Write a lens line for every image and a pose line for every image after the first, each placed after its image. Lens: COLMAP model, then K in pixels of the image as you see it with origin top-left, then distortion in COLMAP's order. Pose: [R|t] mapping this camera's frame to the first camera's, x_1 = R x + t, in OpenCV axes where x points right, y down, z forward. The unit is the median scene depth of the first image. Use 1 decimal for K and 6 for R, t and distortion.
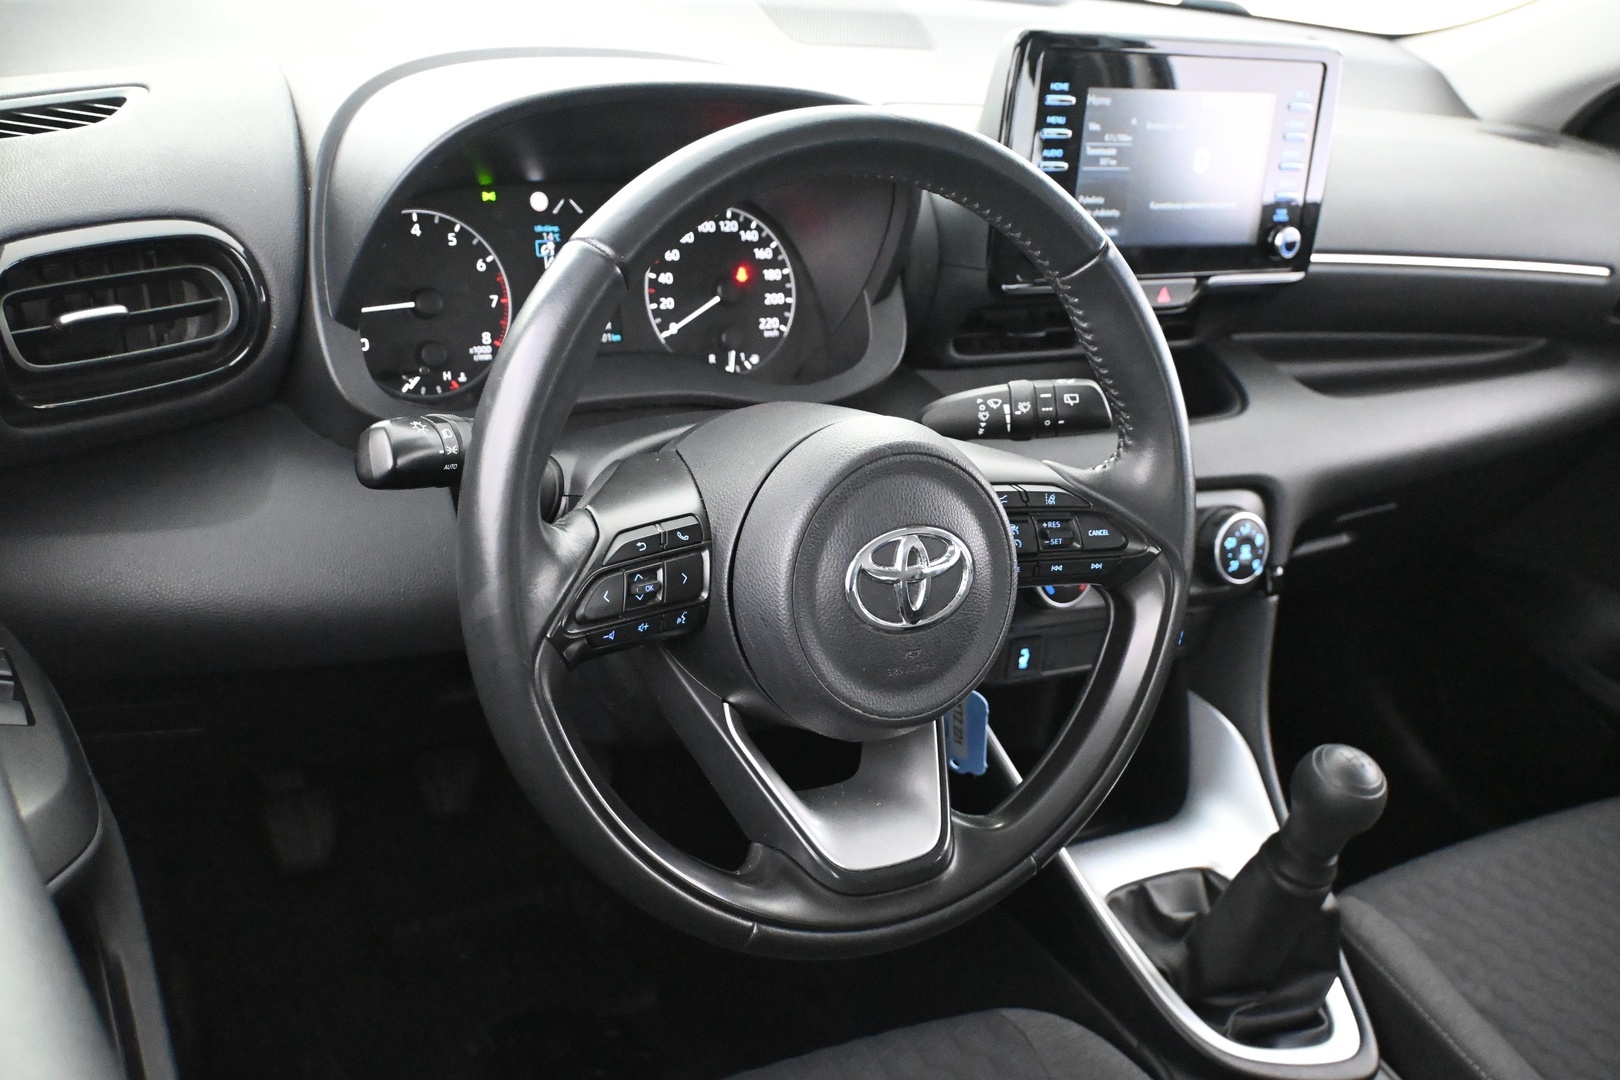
lens RADIAL K [[1651.6, 0, 810.8], [0, 1651.6, 541.6], [0, 0, 1]] dist [0.007842, 0.000000]
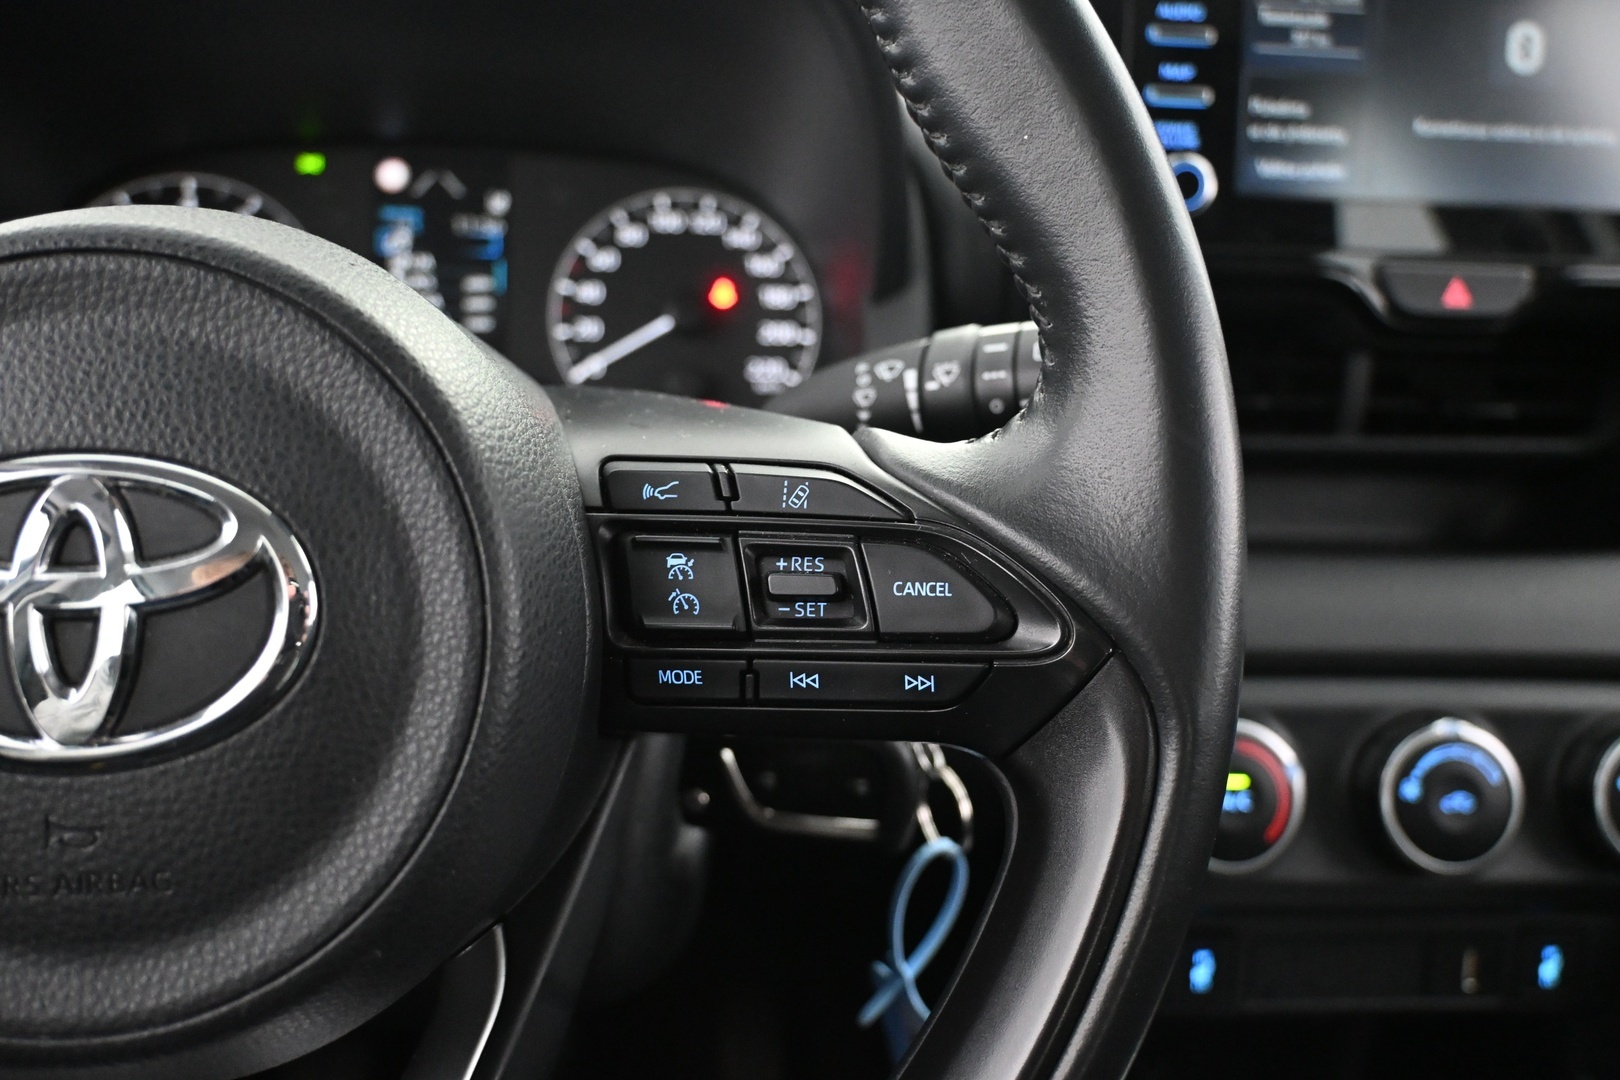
lens RADIAL K [[1395.3, 0, 817.1], [0, 1395.3, 530.2], [0, 0, 1]] dist [0.000885, 0.001403]
pose [[0.913650, -0.003261, -0.406489, 0.222178], [-0.085775, 0.975906, -0.200622, 0.036406], [0.397350, 0.218165, 0.891357, 0.570130]]
